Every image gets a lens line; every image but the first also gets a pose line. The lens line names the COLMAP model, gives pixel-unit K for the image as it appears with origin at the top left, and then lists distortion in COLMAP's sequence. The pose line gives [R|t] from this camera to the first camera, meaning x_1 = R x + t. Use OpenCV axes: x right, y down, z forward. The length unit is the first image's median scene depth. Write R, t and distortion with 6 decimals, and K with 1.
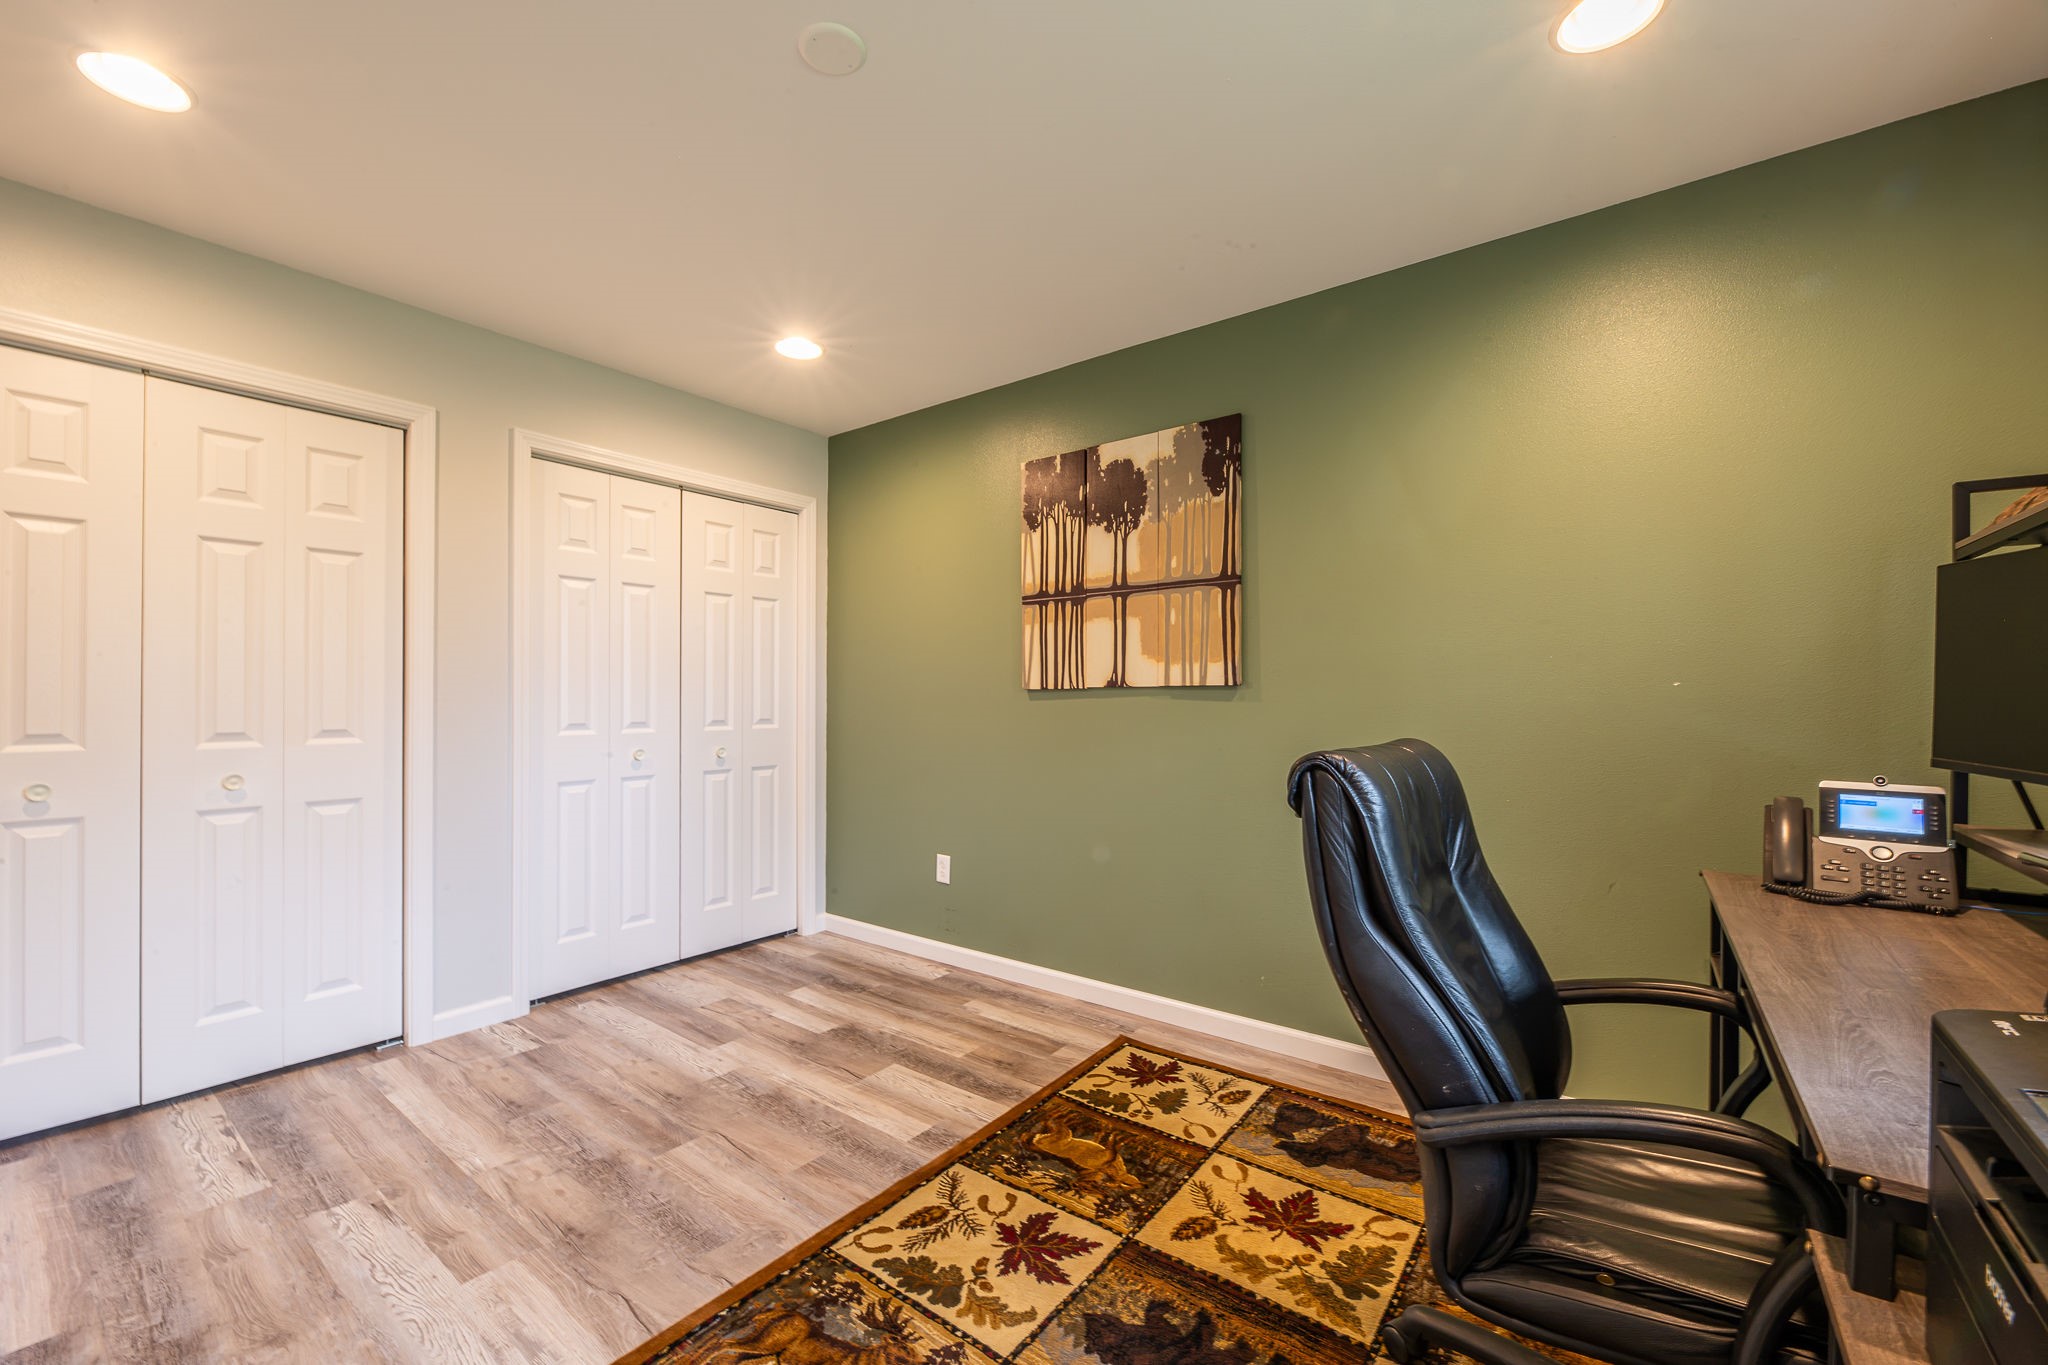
lens RADIAL K [[832.0, 0, 1030.1], [0, 832.0, 687.8], [0, 0, 1]] dist [0.003262, -0.004781]
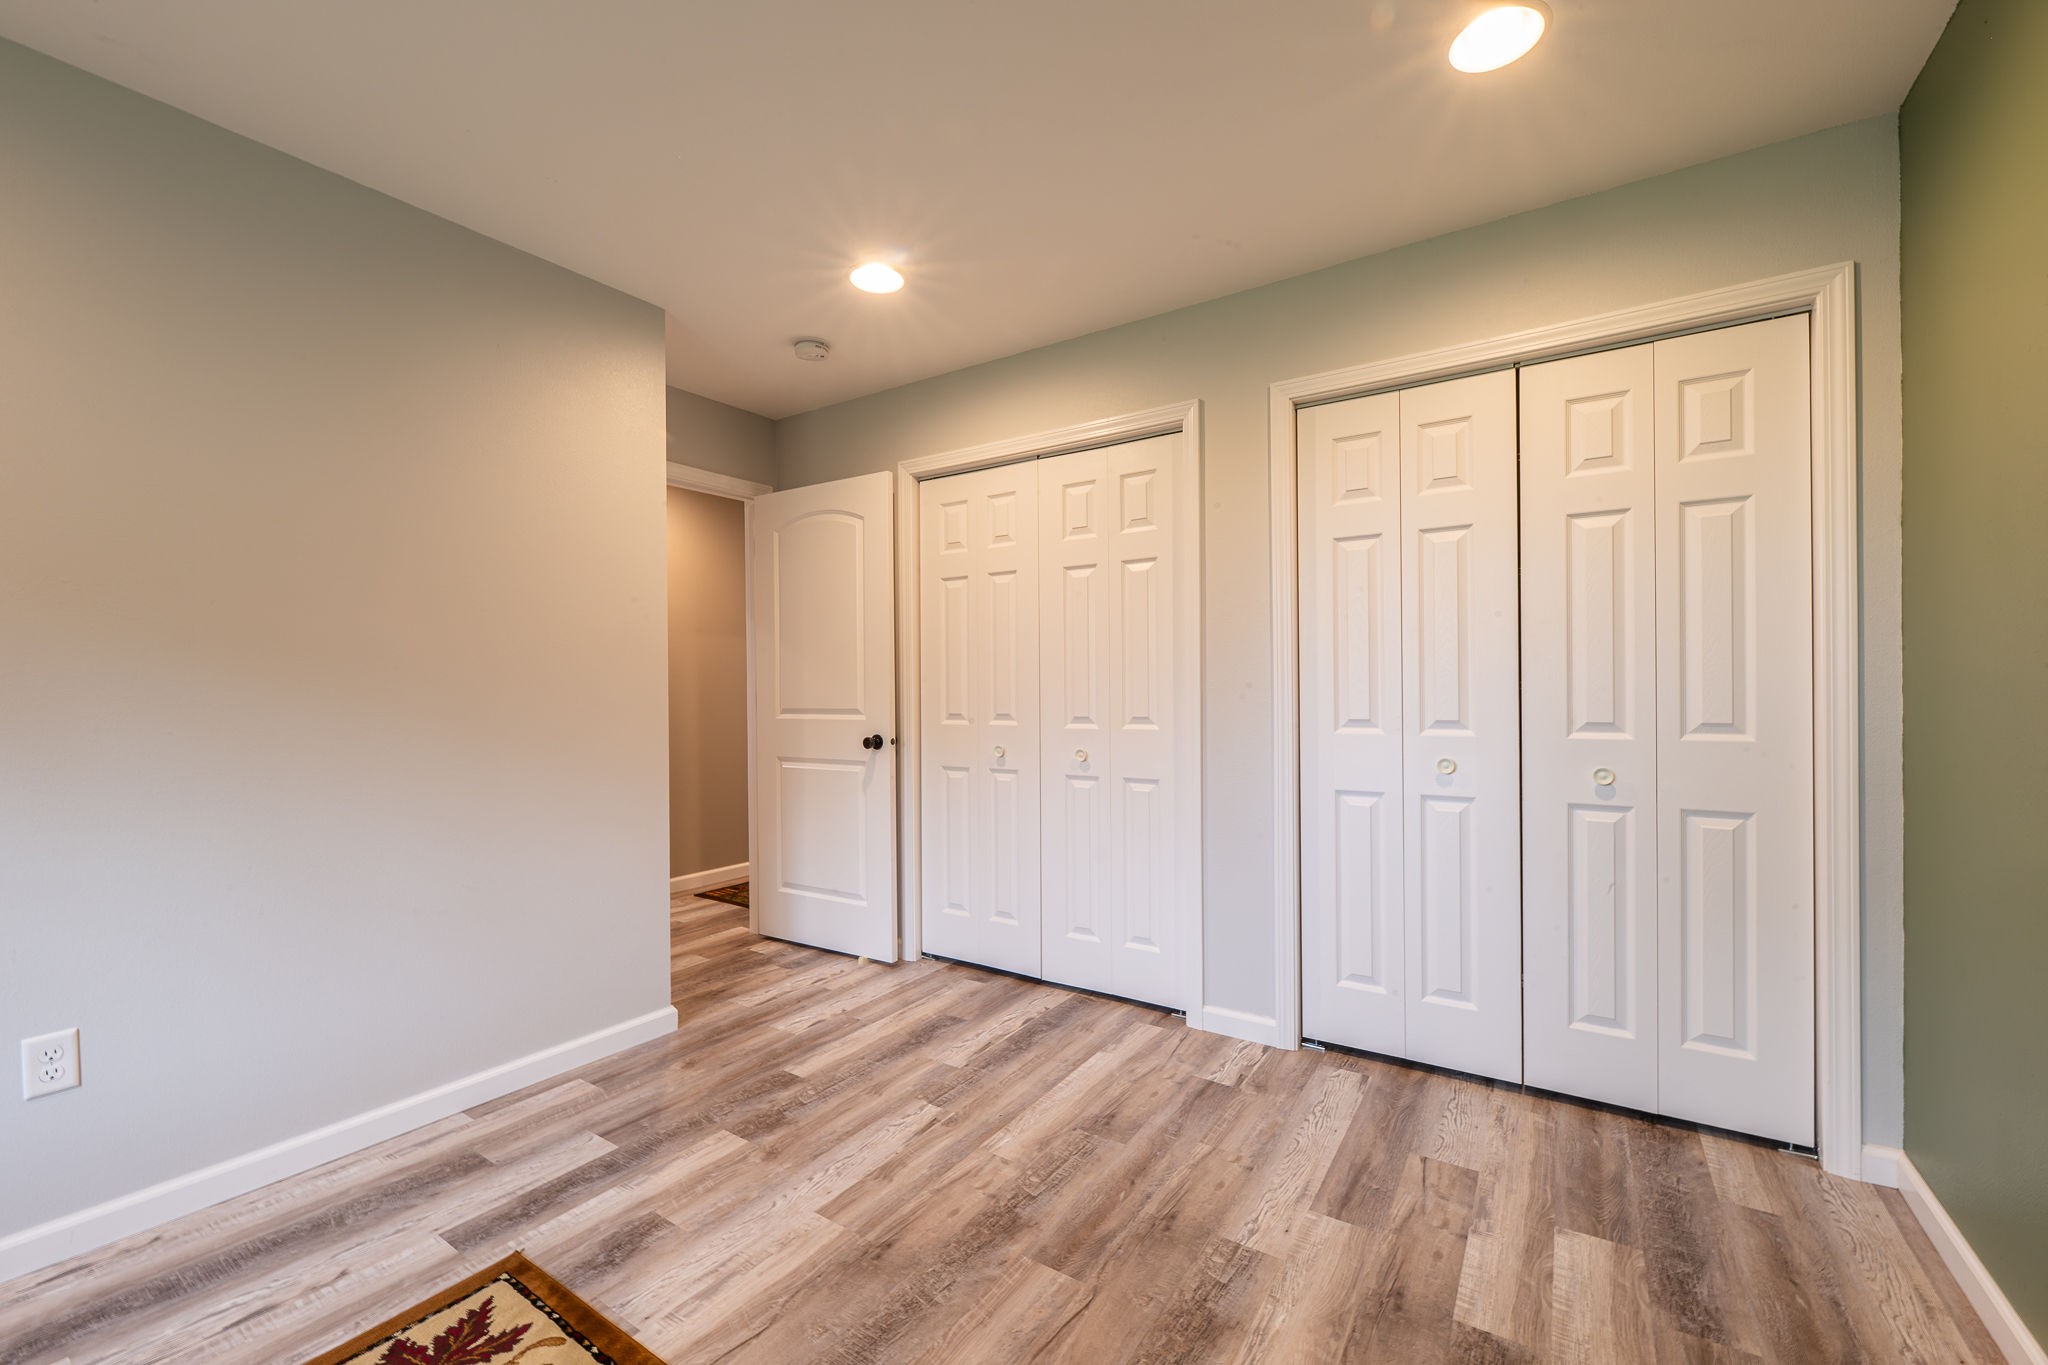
lens RADIAL K [[832.0, 0, 1030.1], [0, 832.0, 687.8], [0, 0, 1]] dist [0.003262, -0.004781]
pose [[0.052862, -0.003969, -0.998594, 0.289041], [0.019714, 0.999801, -0.002930, 0.010742], [0.998407, -0.019531, 0.052930, 0.781971]]
